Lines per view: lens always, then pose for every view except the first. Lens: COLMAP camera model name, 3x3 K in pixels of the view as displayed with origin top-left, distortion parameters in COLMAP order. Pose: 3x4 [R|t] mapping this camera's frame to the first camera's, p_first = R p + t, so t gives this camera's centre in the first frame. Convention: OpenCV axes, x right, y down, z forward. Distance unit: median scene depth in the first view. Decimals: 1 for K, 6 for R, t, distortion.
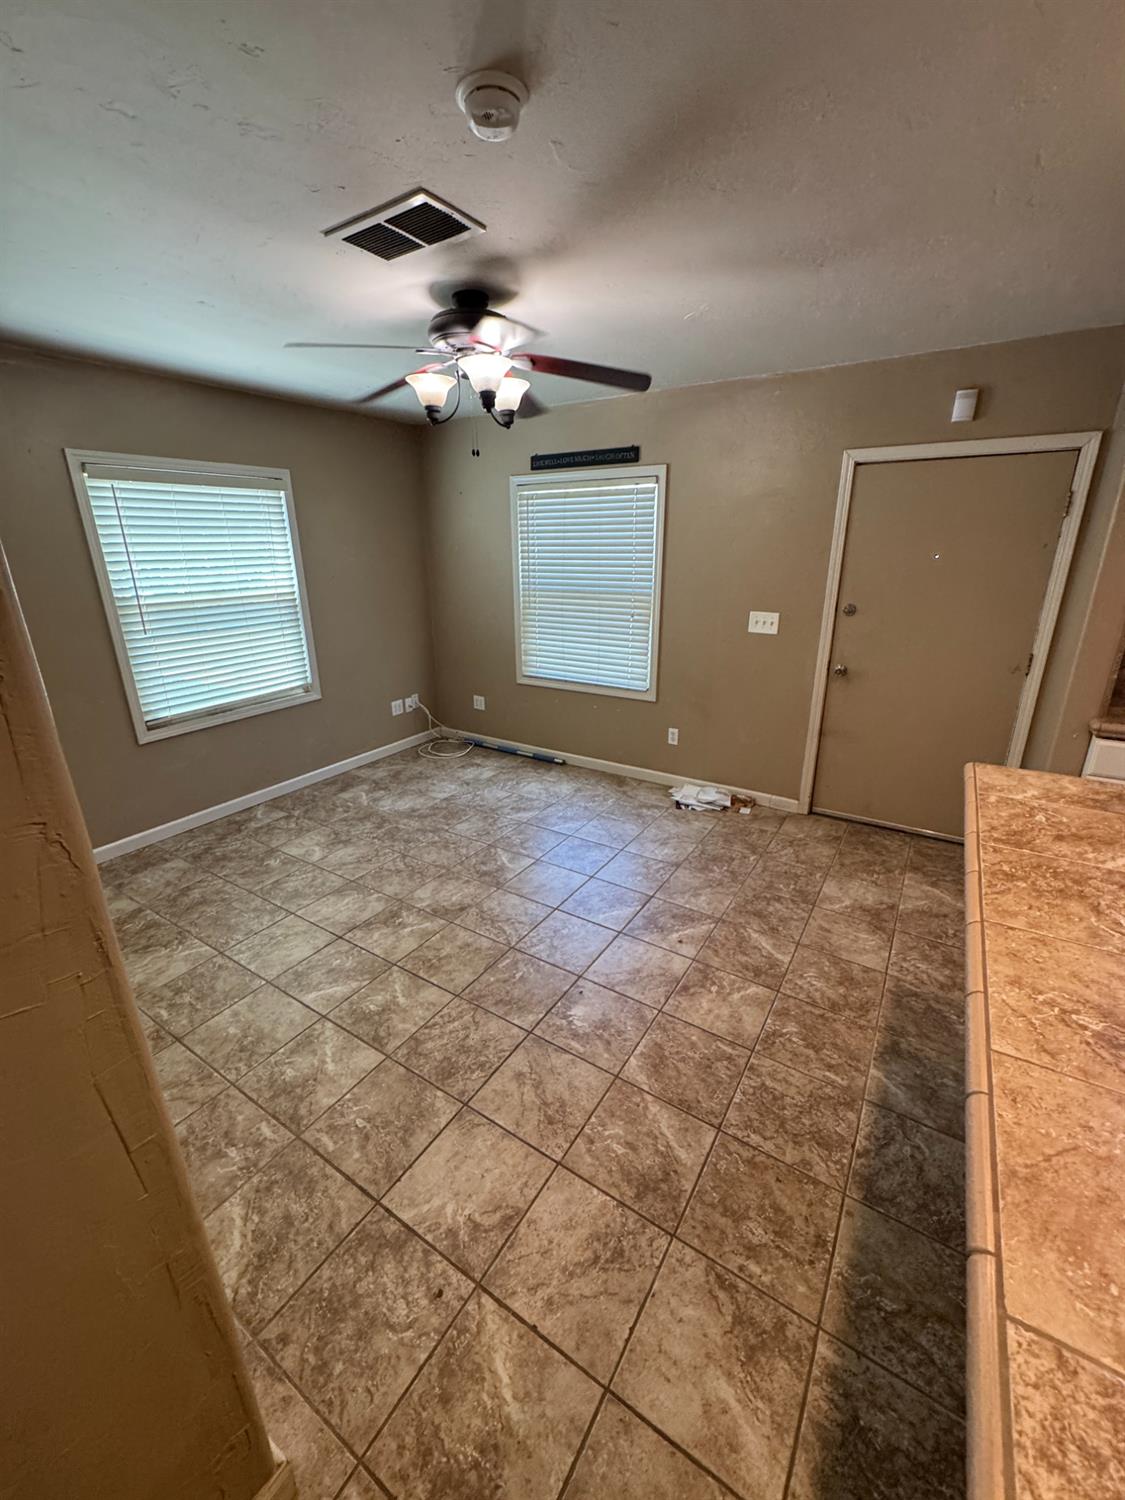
lens RADIAL K [[603.1, 0, 563.6], [0, 603.1, 748.5], [0, 0, 1]] dist [-0.001649, 0.001006]
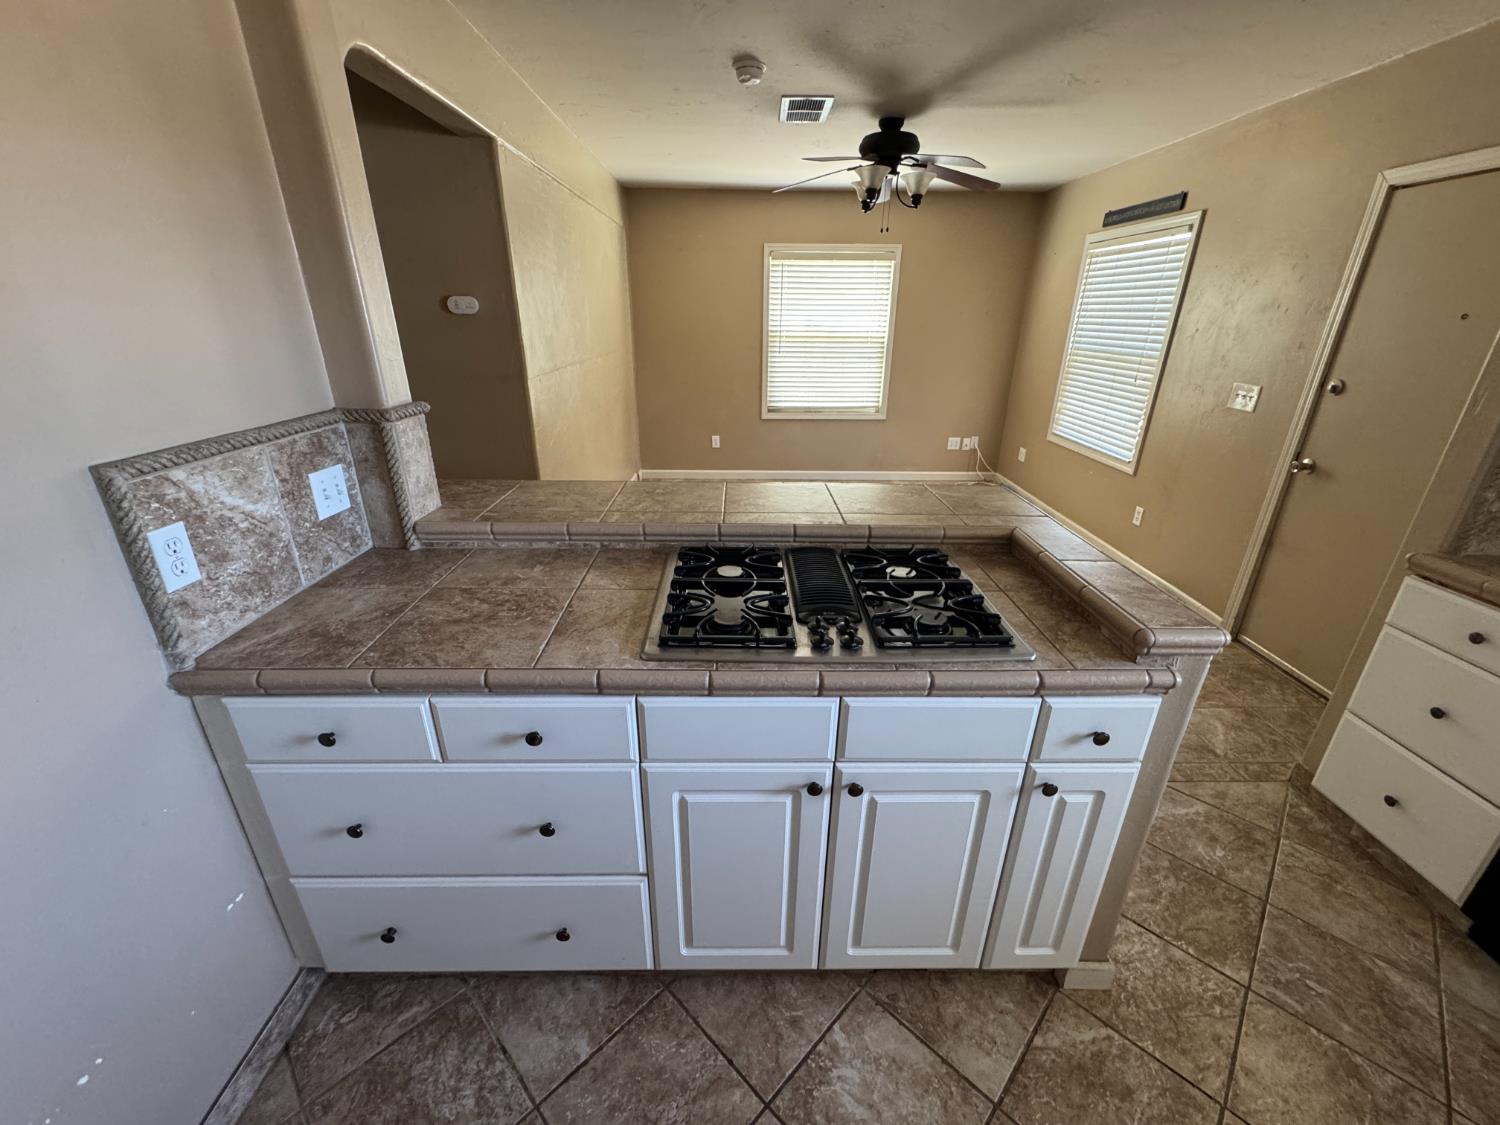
lens RADIAL K [[603.1, 0, 746.3], [0, 603.1, 562.1], [0, 0, 1]] dist [-0.001649, 0.001006]
pose [[0.543849, 0.335163, -0.769346, 1.099417], [-0.285665, 0.935968, 0.205815, 0.051964], [0.789065, 0.107843, 0.604770, -0.045337]]
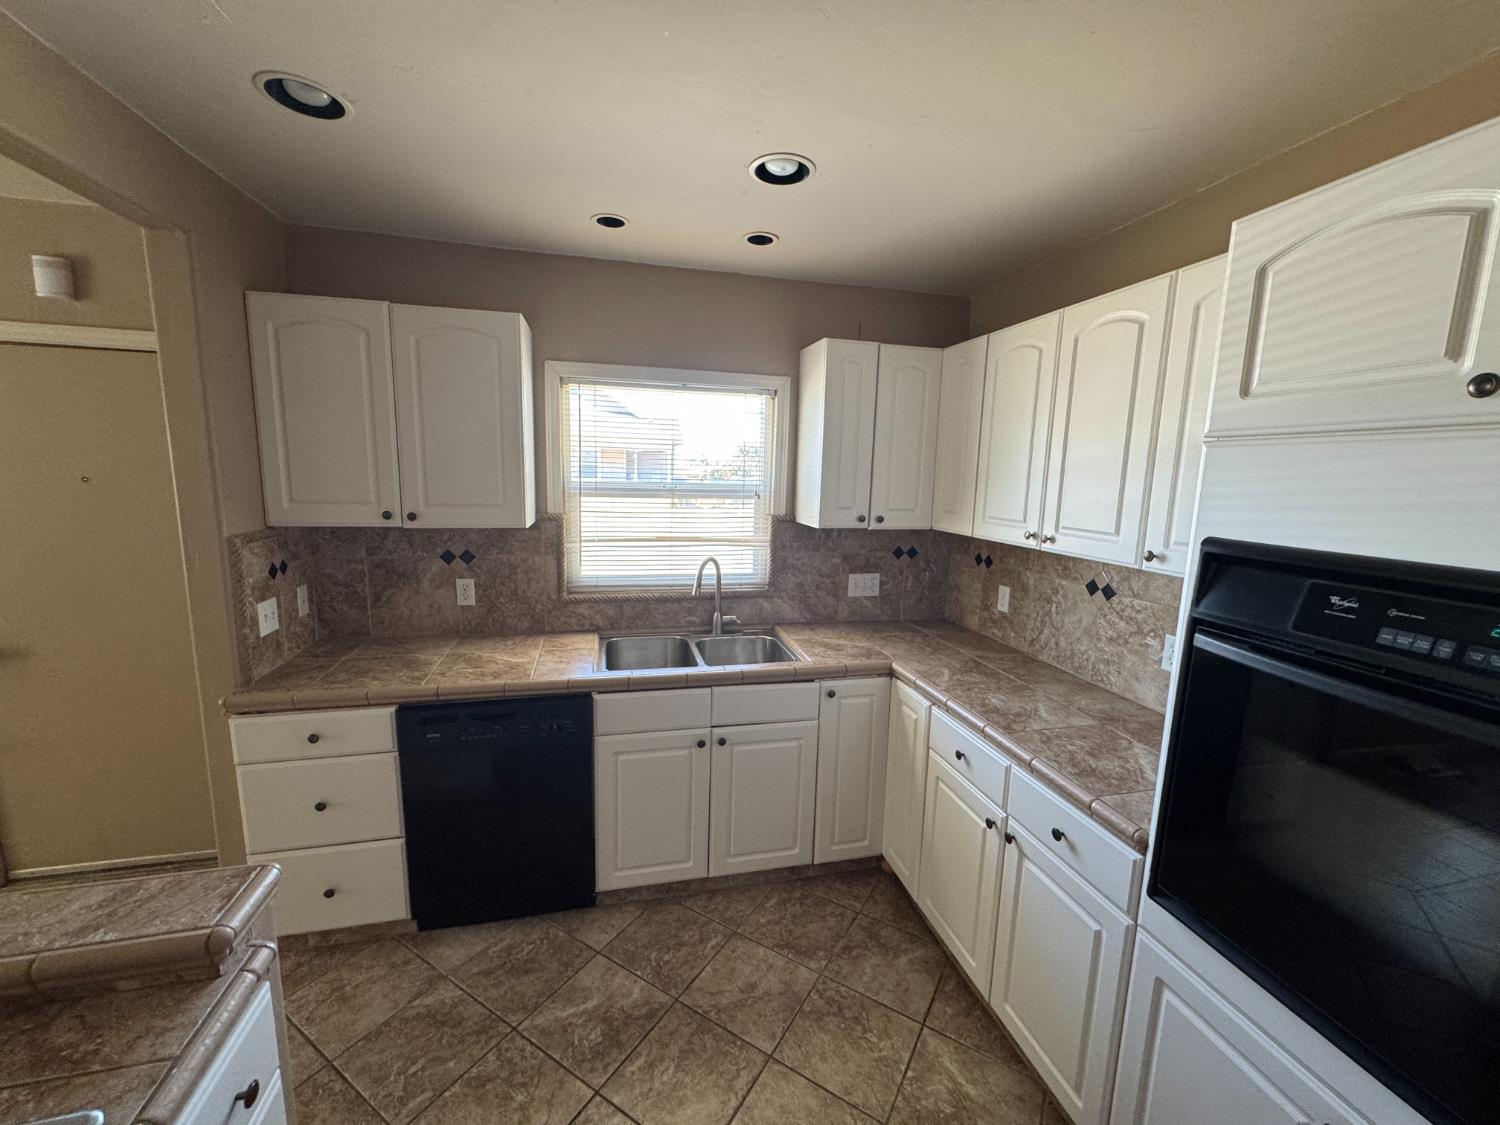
lens RADIAL K [[603.1, 0, 746.3], [0, 603.1, 562.1], [0, 0, 1]] dist [-0.001649, 0.001006]
pose [[0.692701, -0.086038, 0.716075, 0.889202], [0.202596, 0.976094, -0.078704, -0.015352], [-0.692185, 0.199592, 0.693572, -0.007913]]
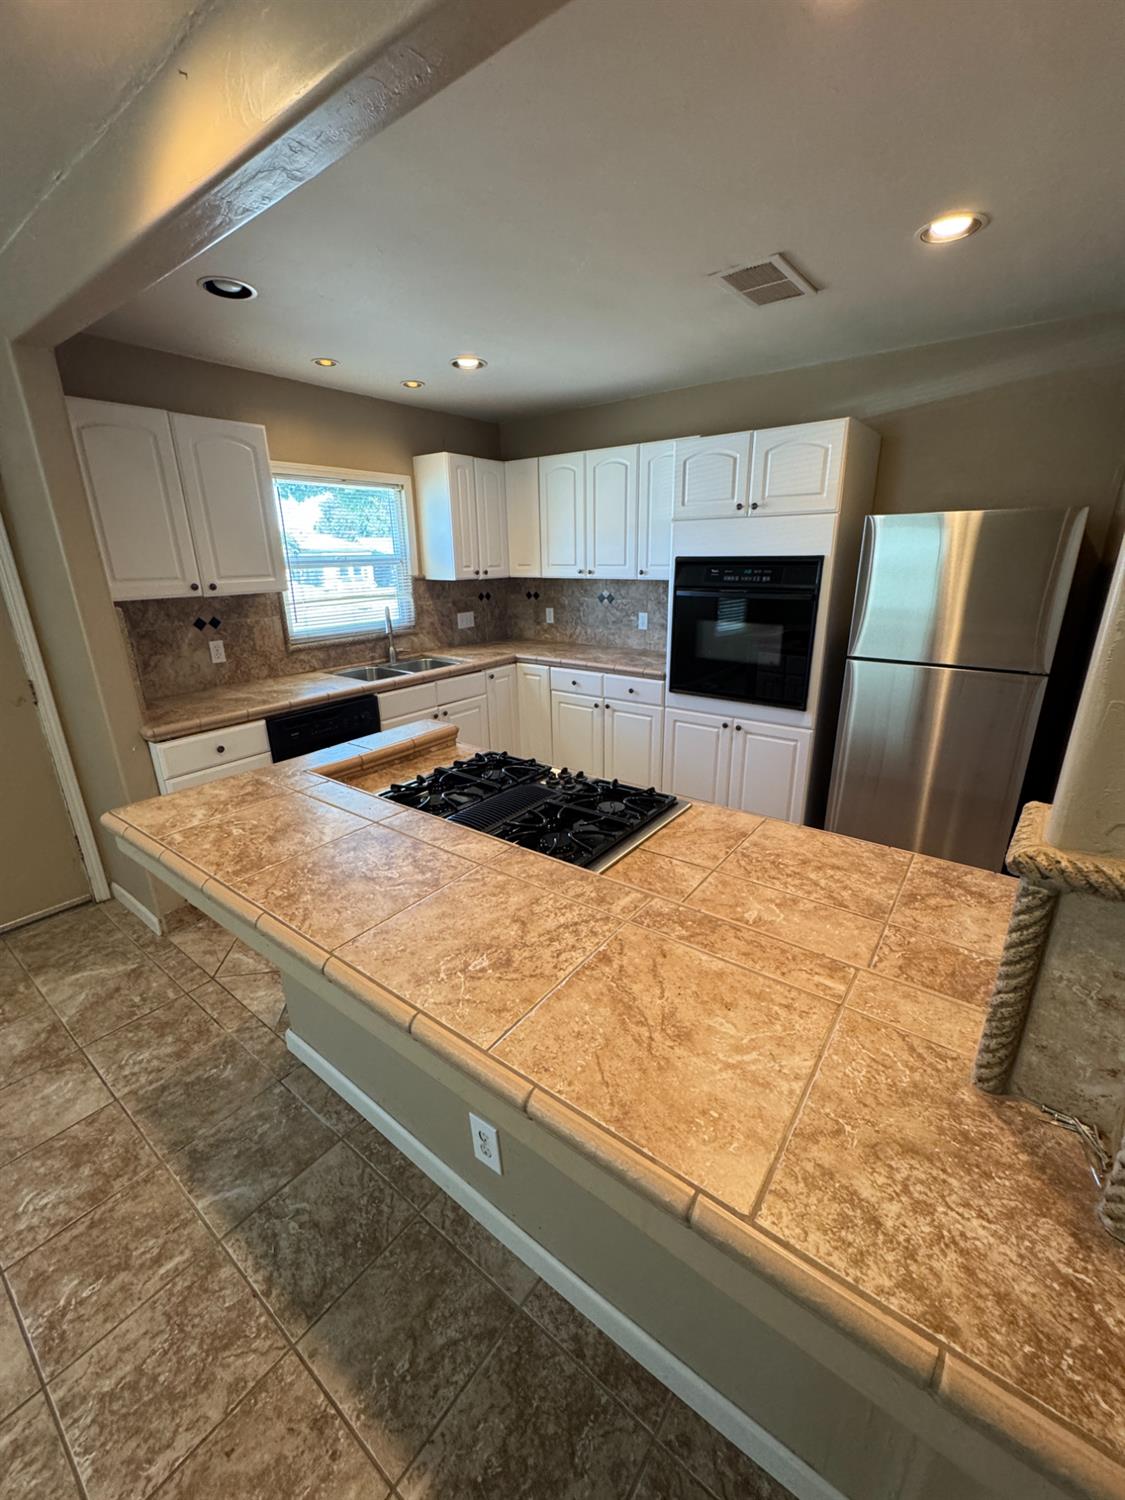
lens RADIAL K [[603.1, 0, 563.6], [0, 603.1, 748.5], [0, 0, 1]] dist [-0.001649, 0.001006]
pose [[0.083827, -0.306804, 0.948074, -0.014744], [0.333895, 0.905071, 0.263366, -0.051793], [-0.938876, 0.294480, 0.178310, 0.200418]]
